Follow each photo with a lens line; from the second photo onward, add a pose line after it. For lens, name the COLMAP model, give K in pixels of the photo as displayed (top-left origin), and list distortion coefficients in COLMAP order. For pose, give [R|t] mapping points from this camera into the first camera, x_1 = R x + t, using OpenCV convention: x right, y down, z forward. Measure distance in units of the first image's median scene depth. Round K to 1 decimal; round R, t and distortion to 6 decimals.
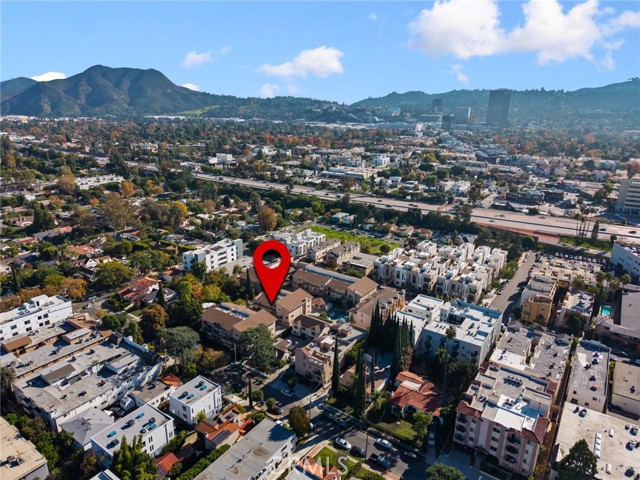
lens RADIAL K [[434.8, 0, 320.0], [0, 434.8, 240.0], [0, 0, 1]] dist [-0.000655, -0.000111]
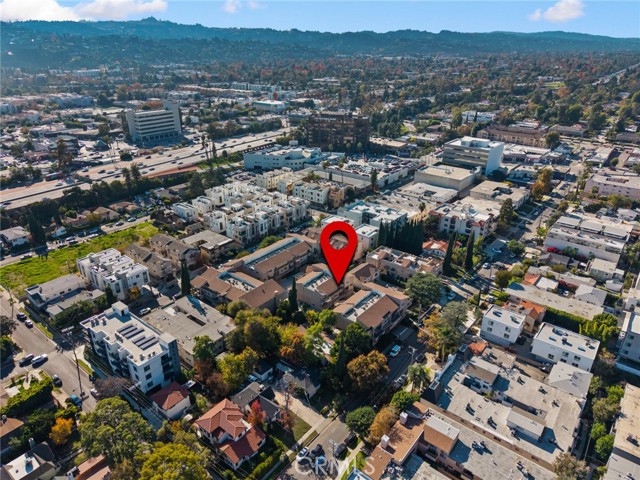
lens RADIAL K [[434.8, 0, 320.0], [0, 434.8, 240.0], [0, 0, 1]] dist [-0.000655, -0.000111]
pose [[0.056641, -0.422692, 0.904502, -0.358637], [0.292193, 0.873307, 0.389817, -0.120182], [-0.954681, 0.242210, 0.172972, 0.340973]]
